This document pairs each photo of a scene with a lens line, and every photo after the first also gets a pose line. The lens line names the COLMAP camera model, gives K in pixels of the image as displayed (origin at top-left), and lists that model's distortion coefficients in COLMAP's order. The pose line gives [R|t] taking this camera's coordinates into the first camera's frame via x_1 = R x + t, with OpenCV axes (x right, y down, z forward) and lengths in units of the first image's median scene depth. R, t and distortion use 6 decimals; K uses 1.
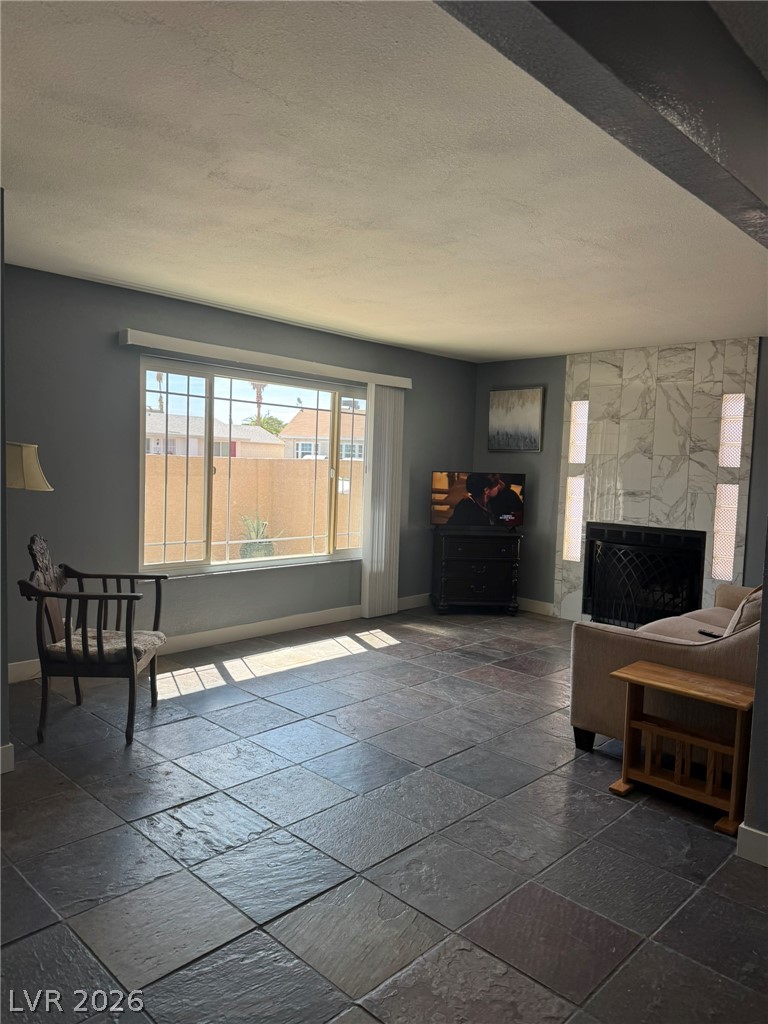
lens RADIAL K [[731.4, 0, 377.9], [0, 731.4, 517.4], [0, 0, 1]] dist [0.061733, -0.090676]
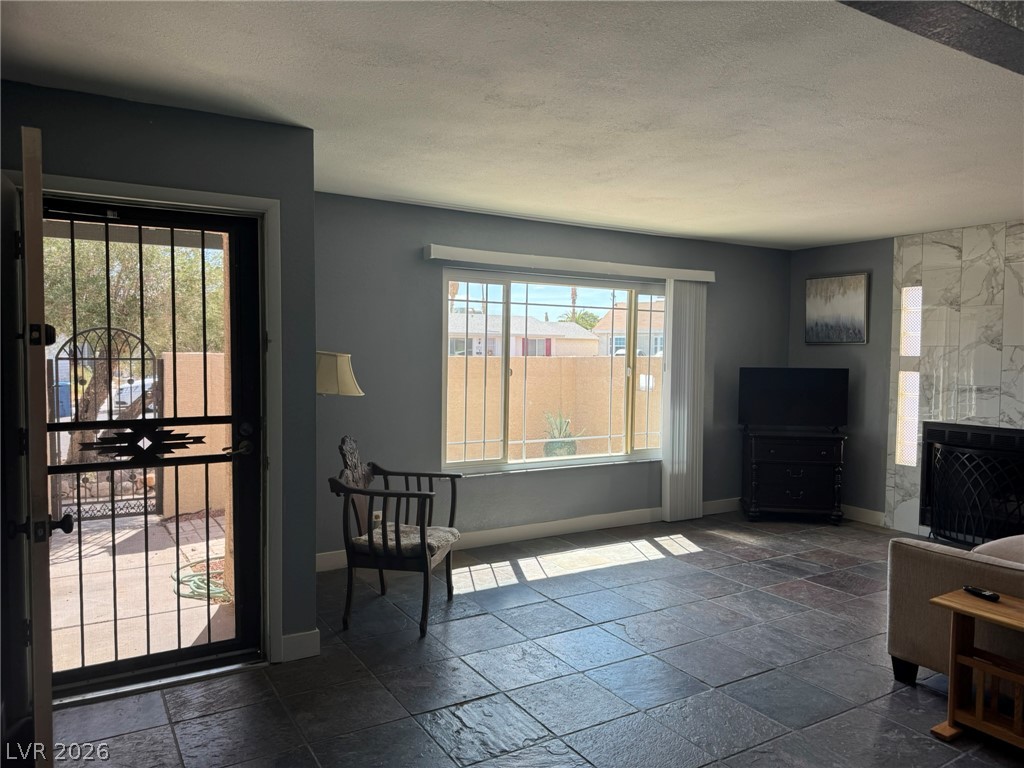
lens RADIAL K [[731.4, 0, 501.2], [0, 731.4, 384.8], [0, 0, 1]] dist [0.061733, -0.090676]
pose [[0.965428, -0.012075, -0.260391, 0.033400], [0.002452, 0.999303, -0.037247, -0.008614], [0.260659, 0.035321, 0.964784, 0.003071]]
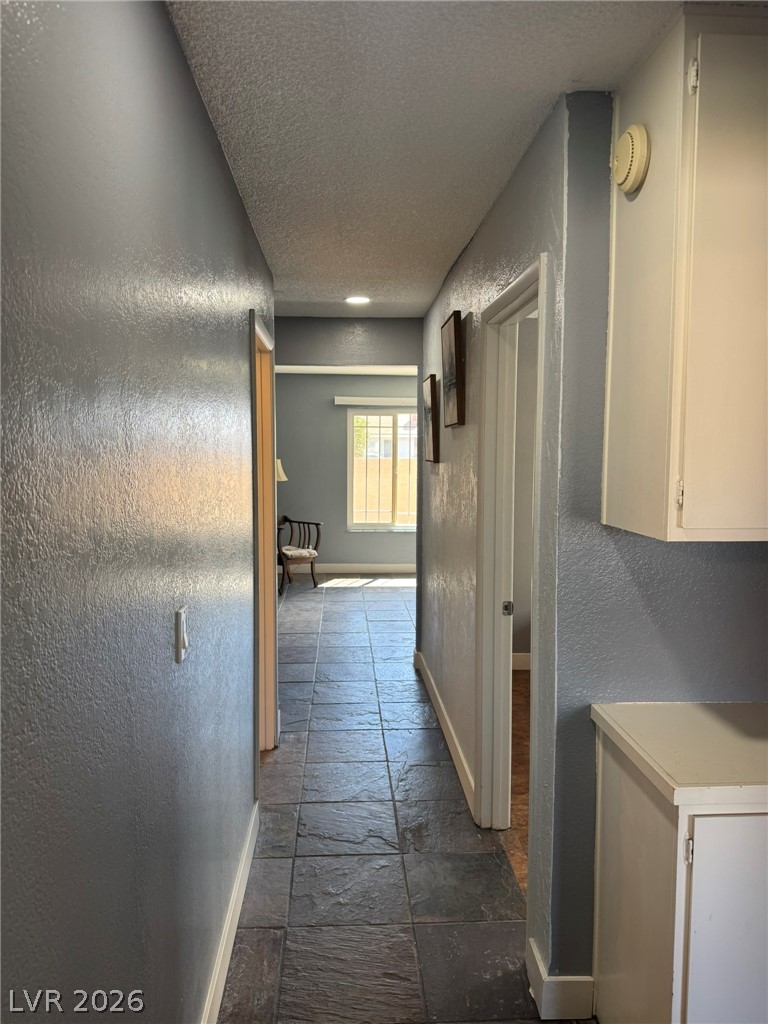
lens RADIAL K [[731.4, 0, 382.7], [0, 731.4, 508.9], [0, 0, 1]] dist [0.061733, -0.090676]
pose [[0.734287, 0.016542, -0.678637, 0.937852], [-0.028205, 0.999583, -0.006153, 0.039157], [0.678253, 0.023660, 0.734448, -0.267252]]
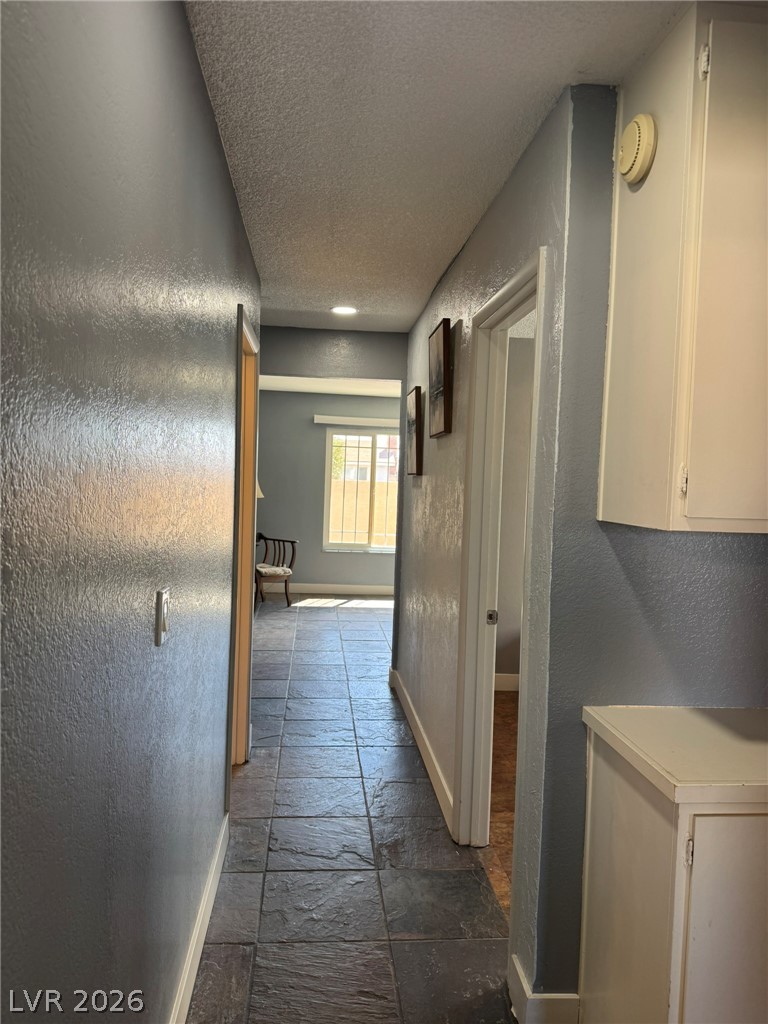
lens RADIAL K [[731.4, 0, 381.7], [0, 731.4, 512.4], [0, 0, 1]] dist [0.061733, -0.090676]
pose [[0.757763, 0.014401, -0.652371, 0.922684], [-0.056029, 0.997500, -0.043061, 0.060084], [0.650120, 0.069181, 0.756675, -0.263682]]
